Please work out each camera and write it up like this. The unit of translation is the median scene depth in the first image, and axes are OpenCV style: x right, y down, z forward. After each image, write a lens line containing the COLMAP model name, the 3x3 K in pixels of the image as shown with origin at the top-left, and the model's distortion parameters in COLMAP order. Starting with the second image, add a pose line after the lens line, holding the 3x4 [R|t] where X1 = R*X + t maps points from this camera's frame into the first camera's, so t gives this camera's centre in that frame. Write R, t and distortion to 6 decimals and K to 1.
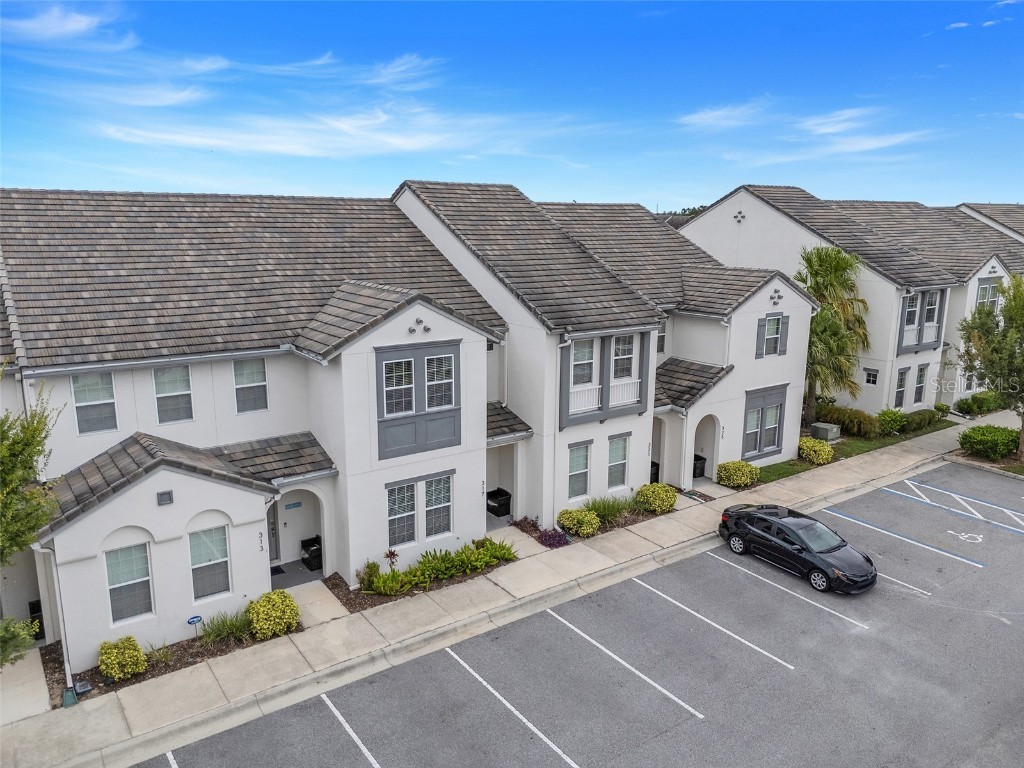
lens RADIAL K [[761.2, 0, 523.5], [0, 761.2, 383.6], [0, 0, 1]] dist [0.055134, -0.005766]
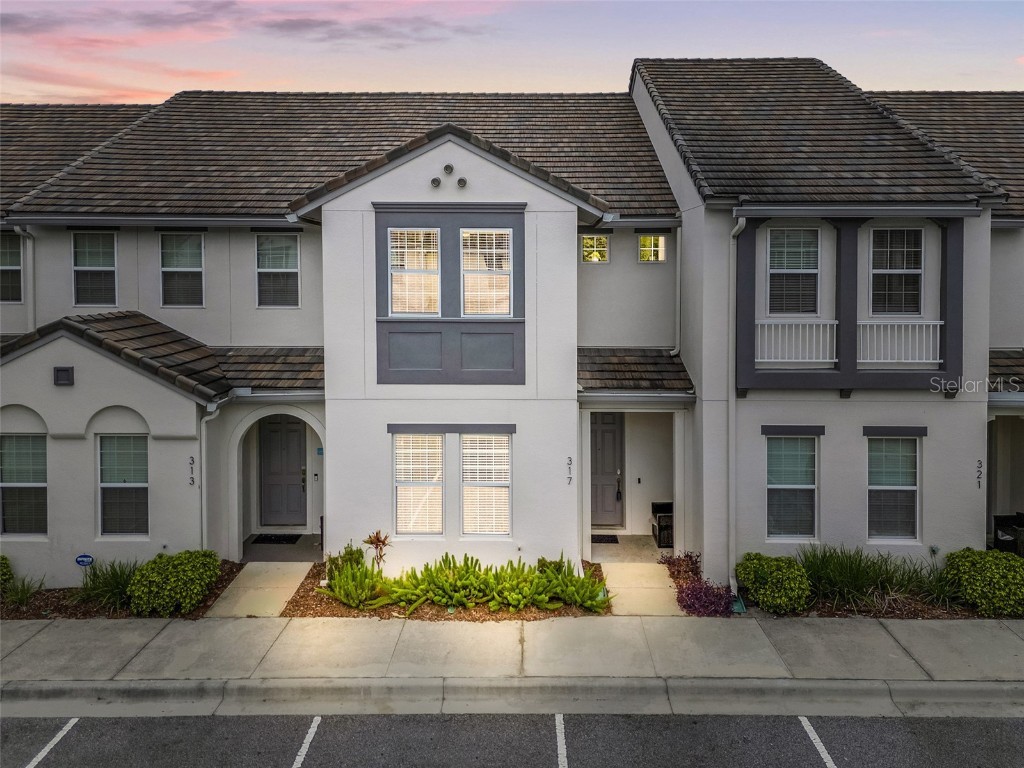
lens RADIAL K [[709.1, 0, 512.8], [0, 709.1, 333.7], [0, 0, 1]] dist [0.038809, -0.002623]
pose [[0.803940, 0.003569, -0.594700, 0.242047], [-0.121877, 0.979747, -0.158878, 0.131595], [0.582088, 0.200208, 0.788092, 0.550549]]
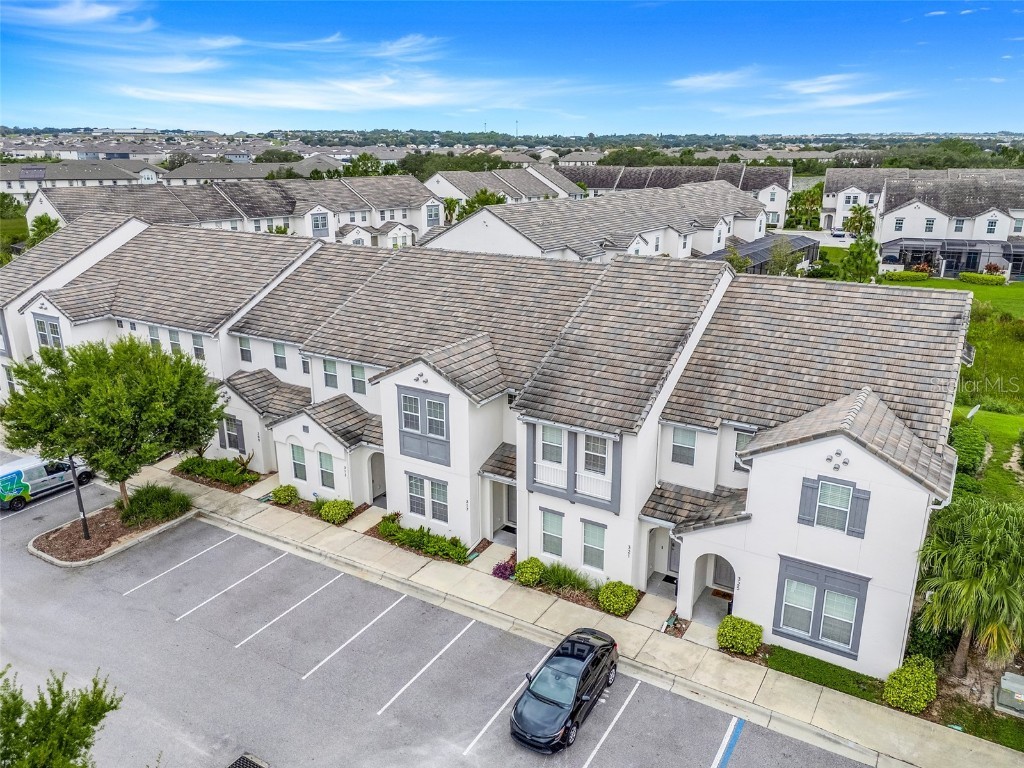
lens RADIAL K [[761.2, 0, 523.5], [0, 761.2, 383.6], [0, 0, 1]] dist [0.055134, -0.005766]
pose [[0.403505, 0.268132, -0.874808, 1.151911], [-0.200388, 0.958783, 0.201442, -0.374270], [0.892764, 0.094019, 0.440605, 0.494003]]
